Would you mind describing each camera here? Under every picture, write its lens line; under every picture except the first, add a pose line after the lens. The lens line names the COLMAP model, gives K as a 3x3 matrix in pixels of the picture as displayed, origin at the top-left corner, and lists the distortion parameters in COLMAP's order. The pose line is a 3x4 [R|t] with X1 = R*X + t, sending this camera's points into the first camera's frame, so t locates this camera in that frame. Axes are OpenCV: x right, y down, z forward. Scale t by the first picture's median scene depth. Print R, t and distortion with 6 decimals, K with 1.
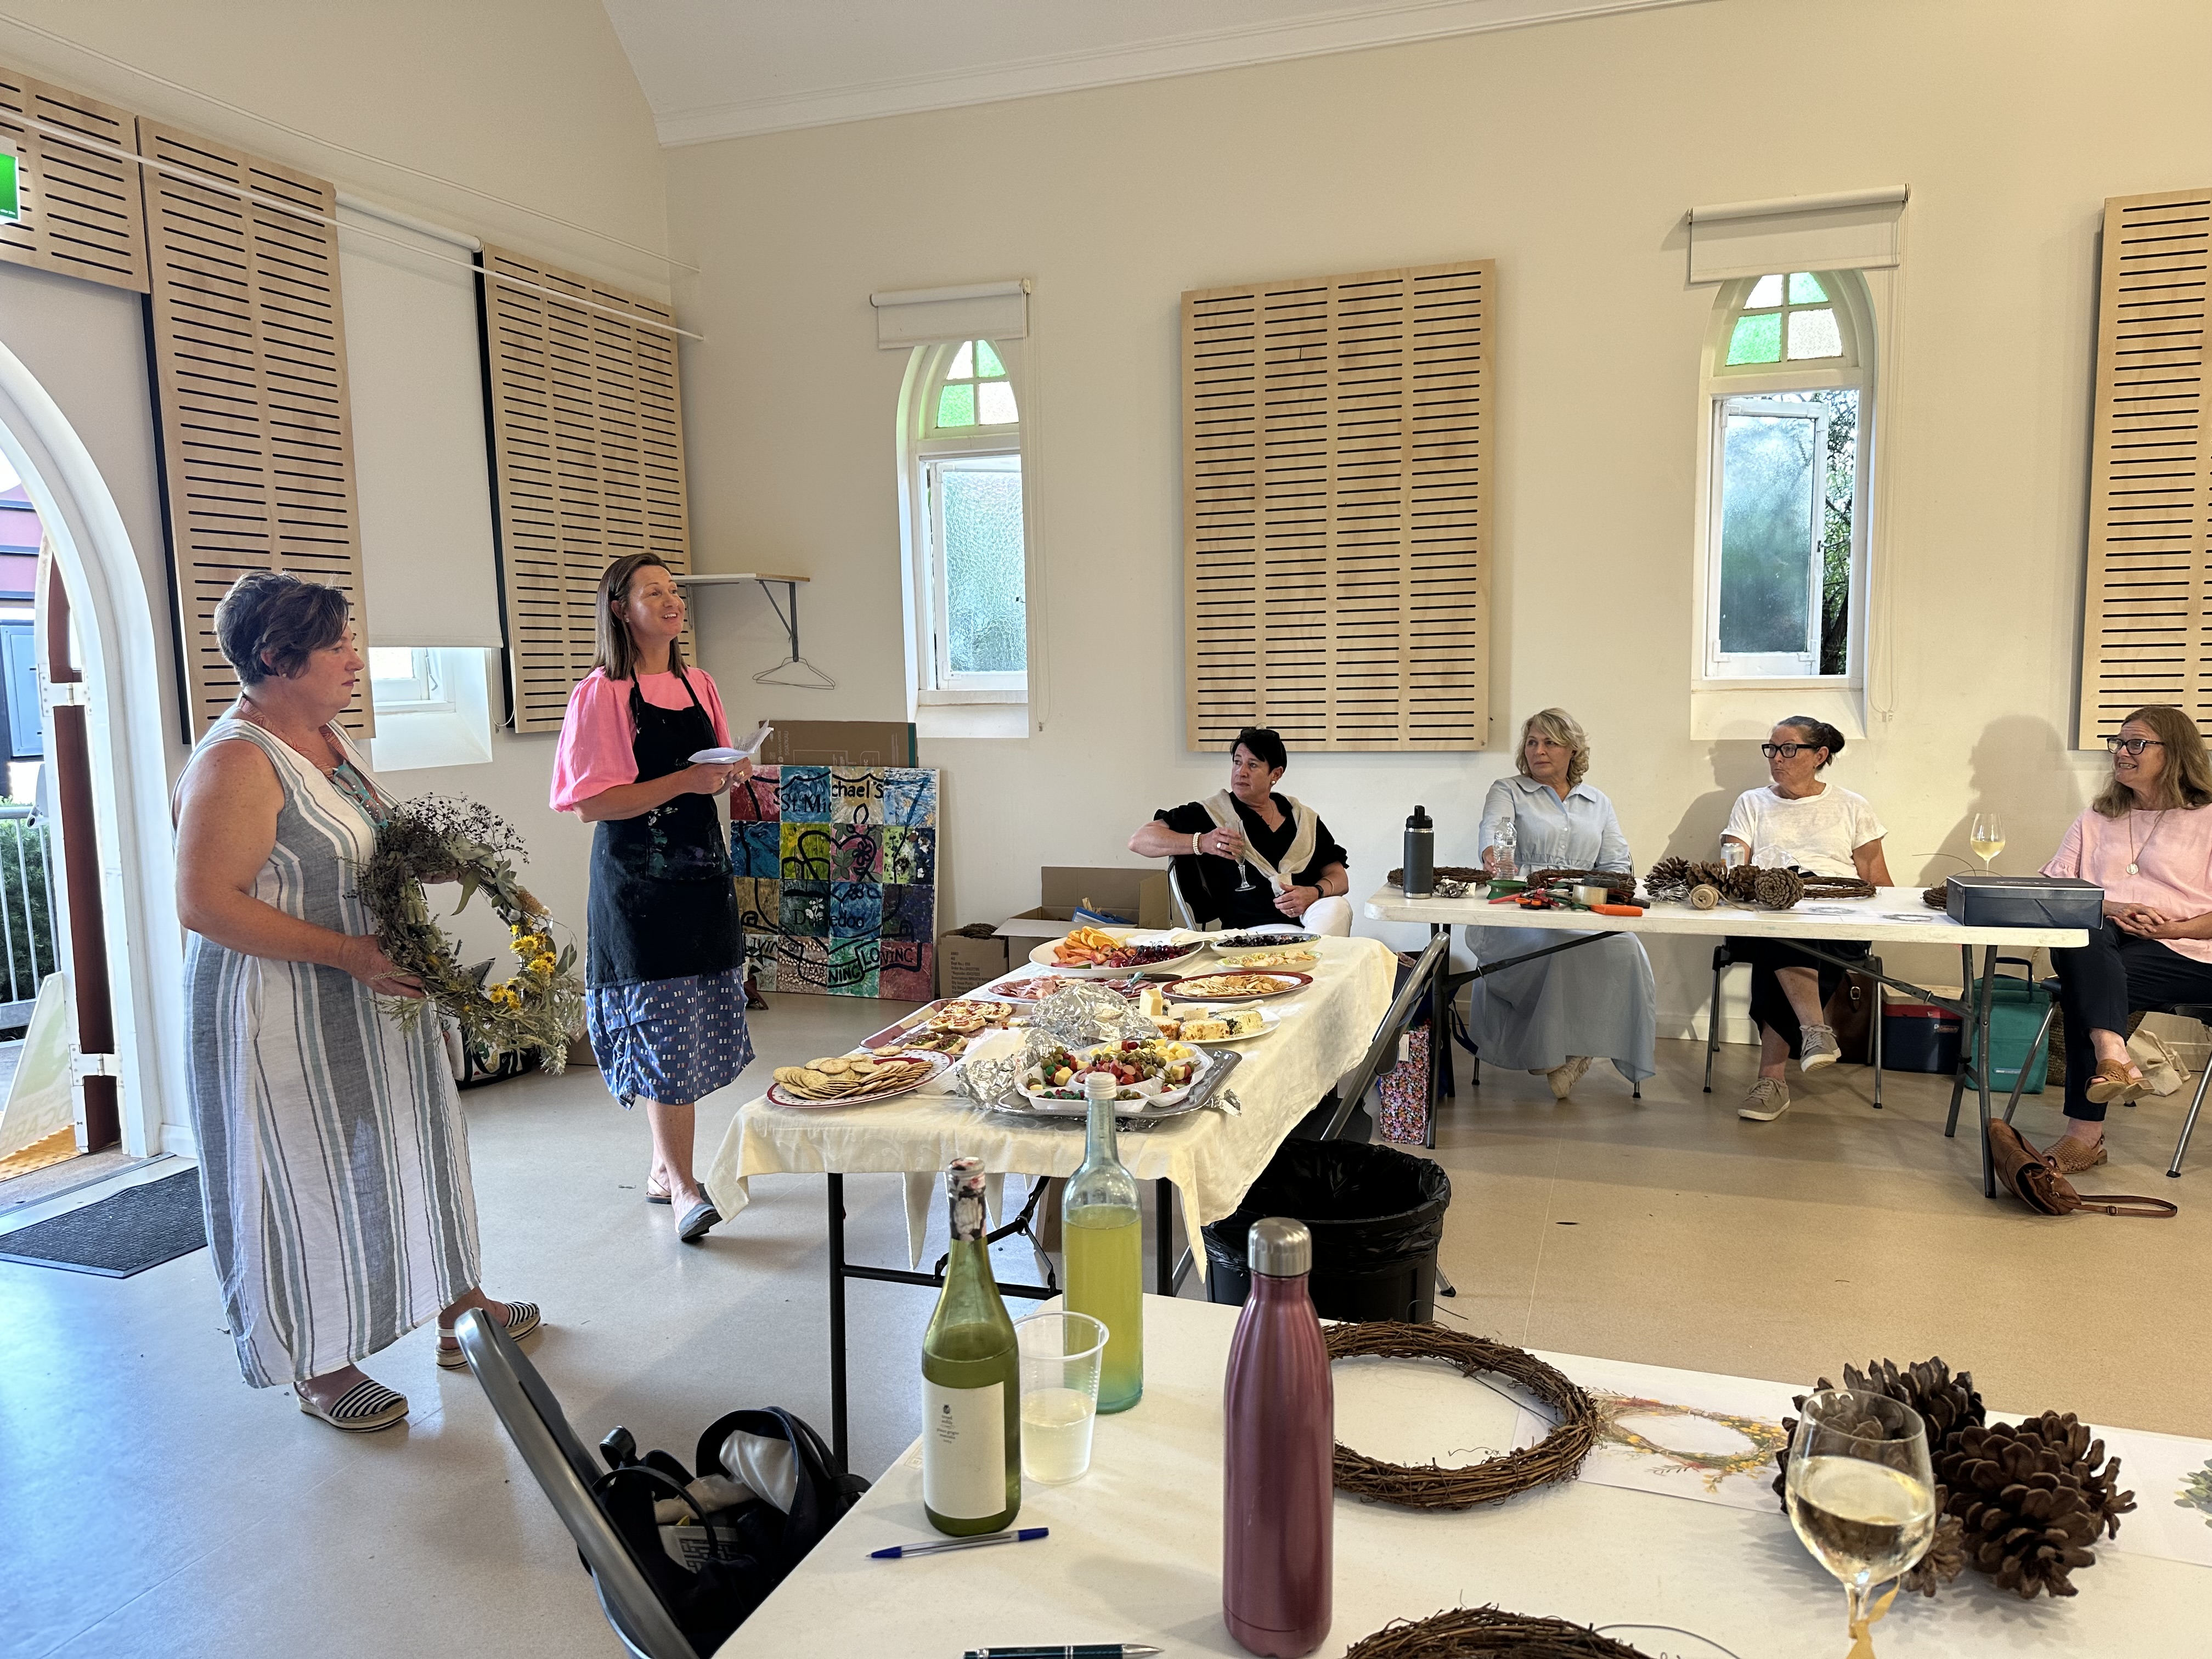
lens RADIAL K [[1567.3, 0, 1099.4], [0, 1567.3, 841.3], [0, 0, 1]] dist [0.183254, -0.316468]
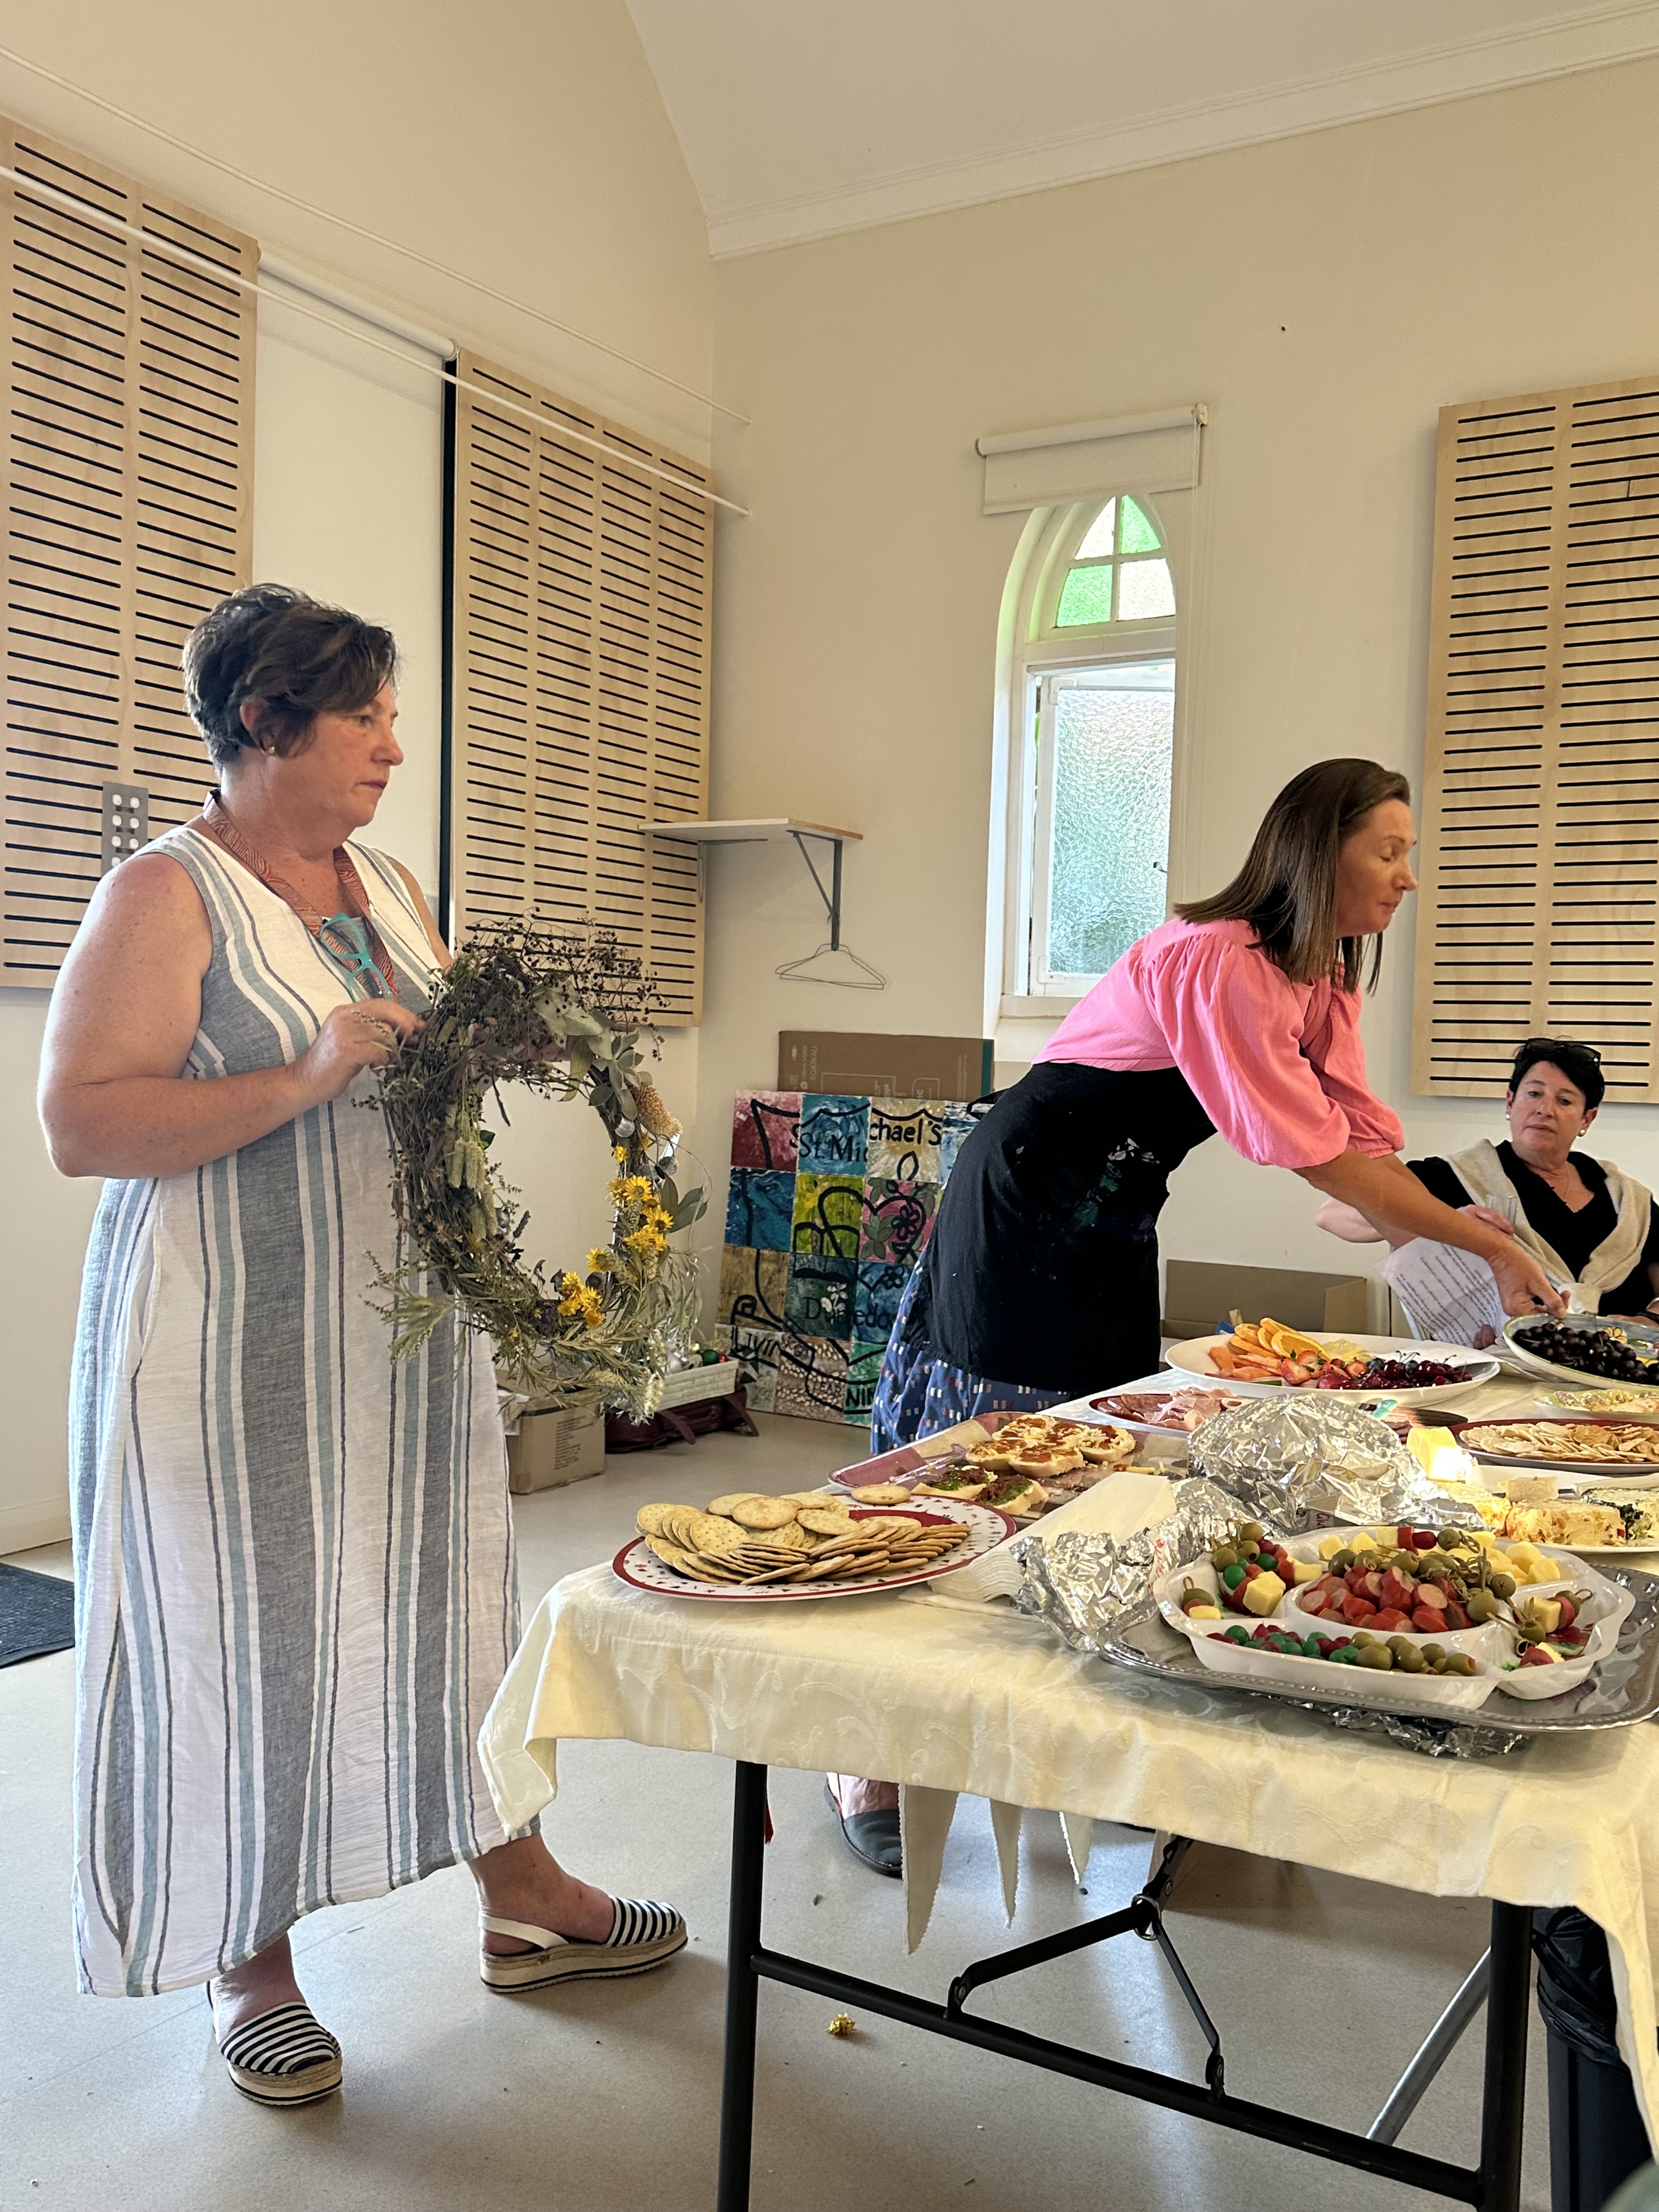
lens RADIAL K [[1889.6, 0, 837.8], [0, 1889.6, 1099.3], [0, 0, 1]] dist [0.192020, -0.444840]
pose [[0.978166, 0.054937, -0.200430, -0.016997], [-0.072998, 0.993800, -0.083857, 0.028848], [0.194581, 0.096657, 0.976113, 0.192079]]
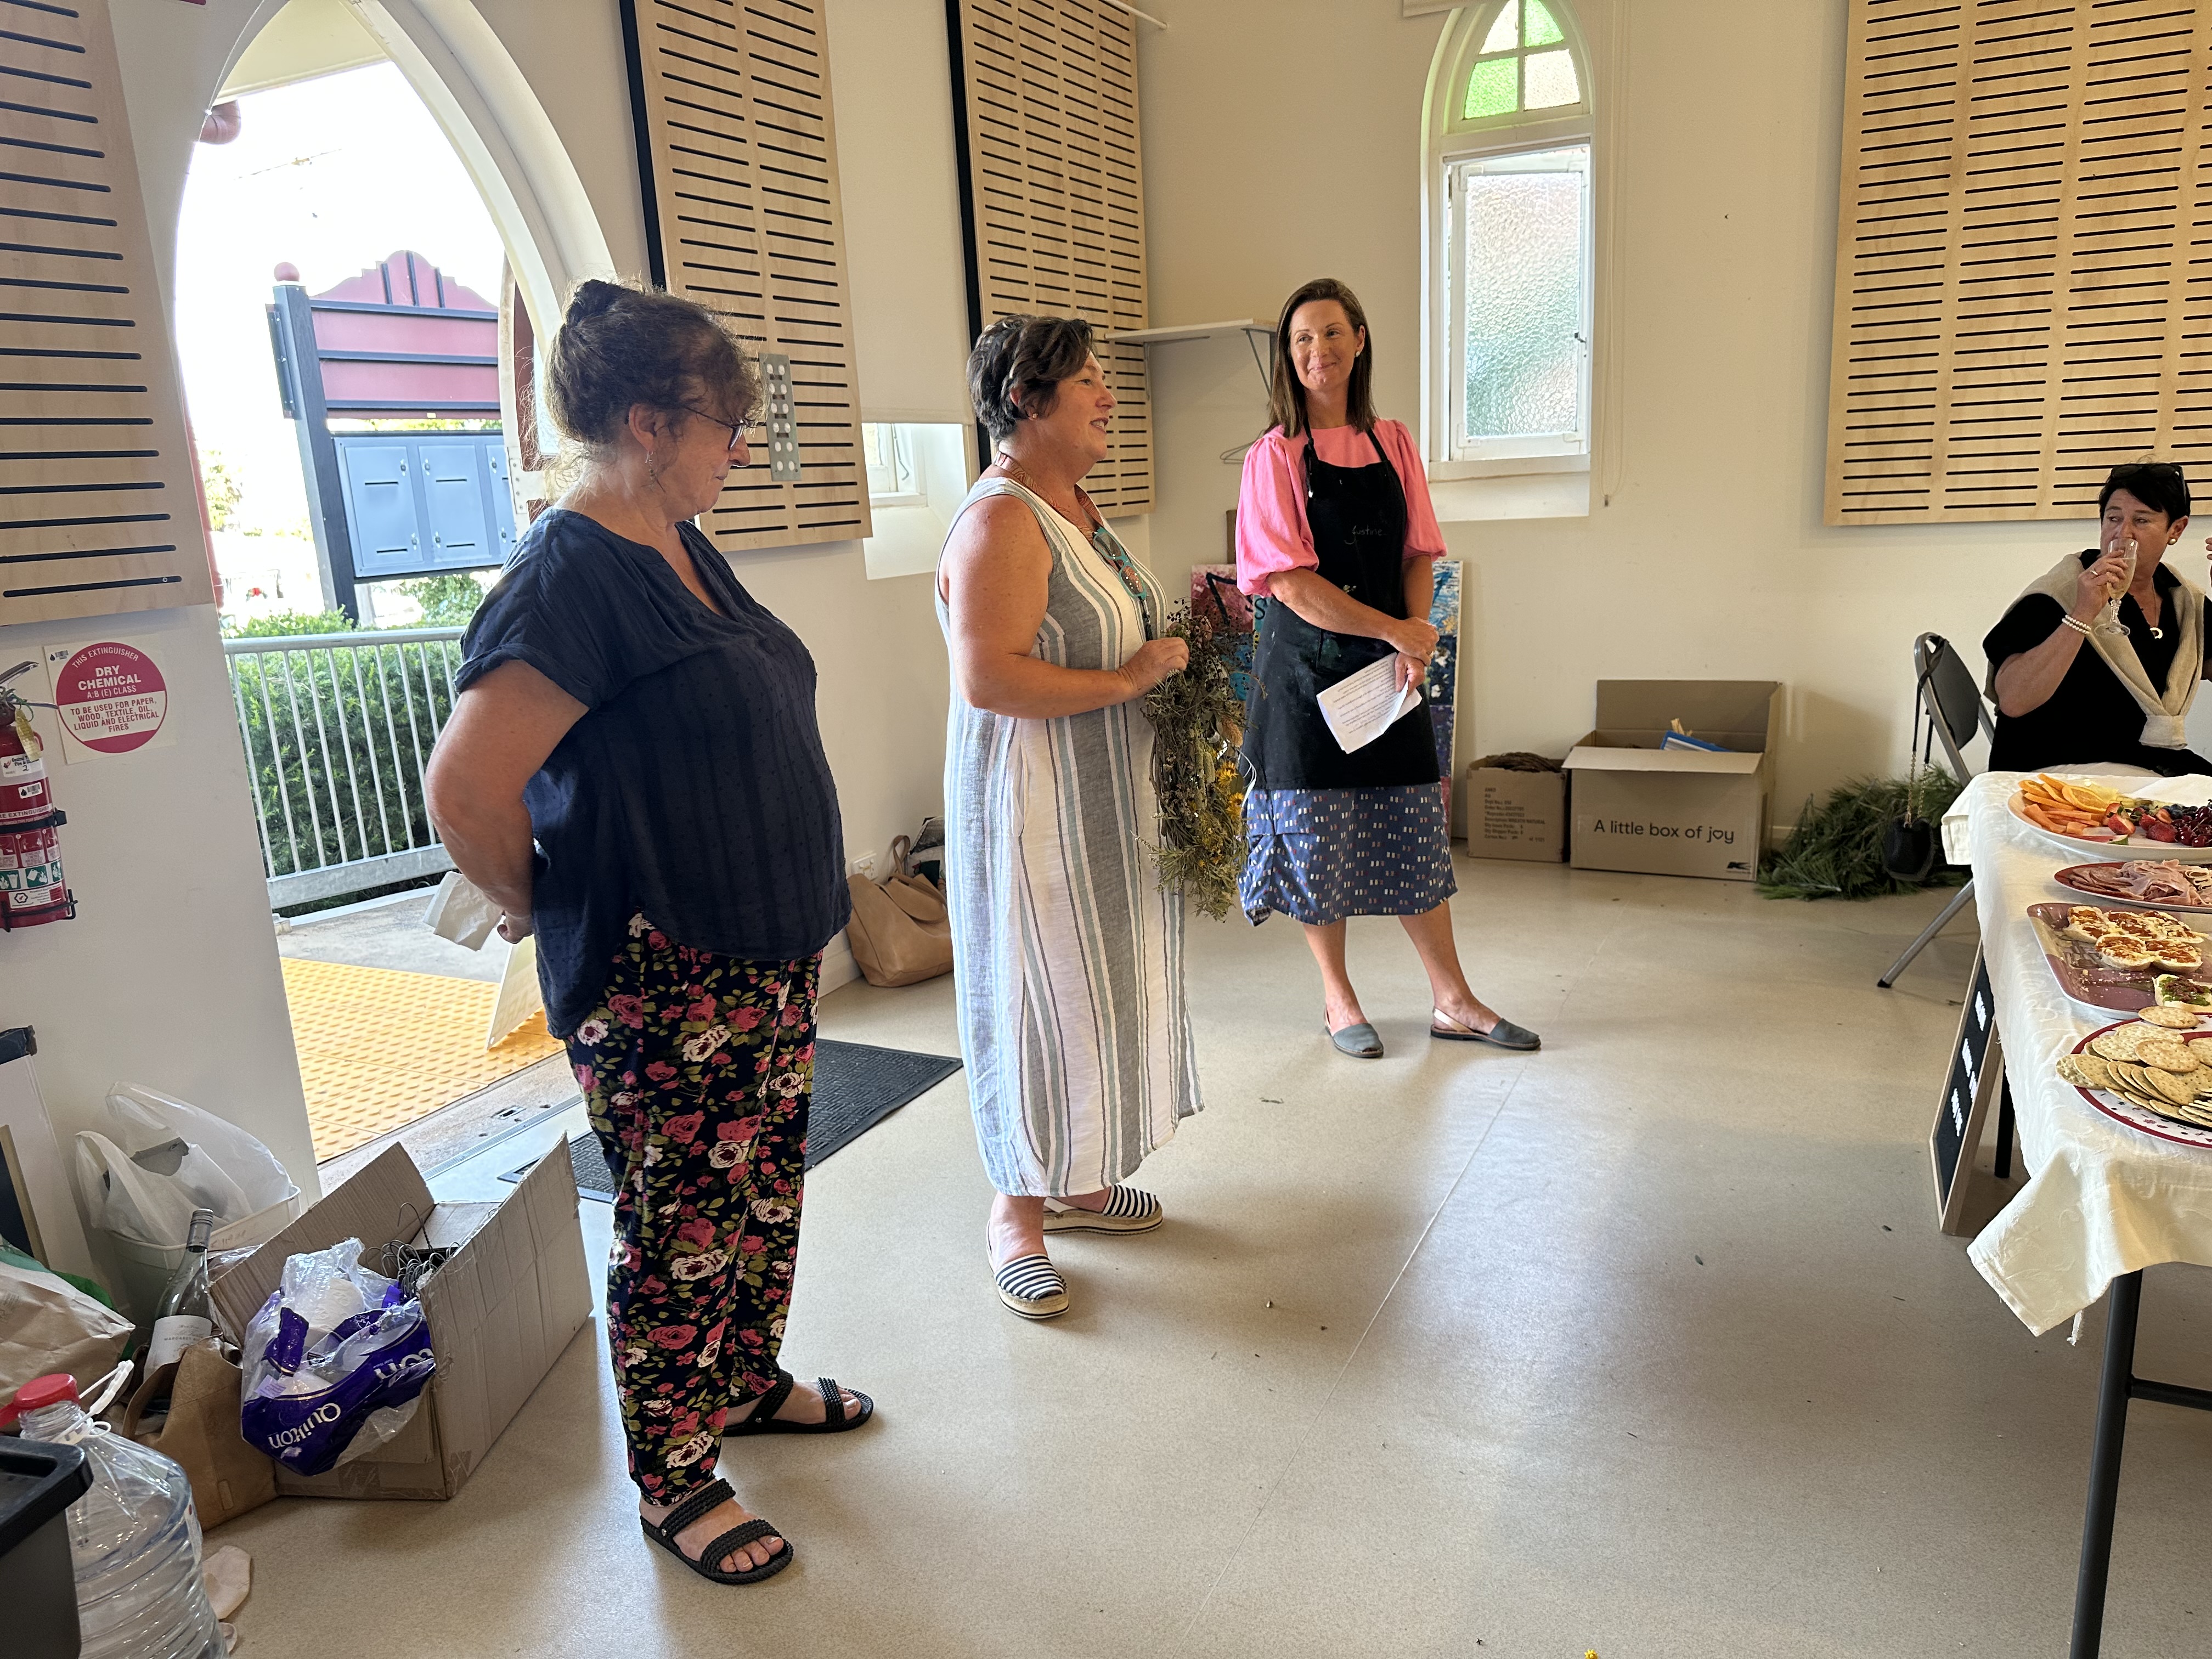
lens RADIAL K [[1585.6, 0, 1103.0], [0, 1585.6, 850.1], [0, 0, 1]] dist [-0.000750, -0.004718]
pose [[0.992871, -0.007182, -0.118978, -0.210077], [0.021896, 0.992187, 0.122822, -0.003115], [0.117166, -0.124552, 0.985271, 0.182228]]
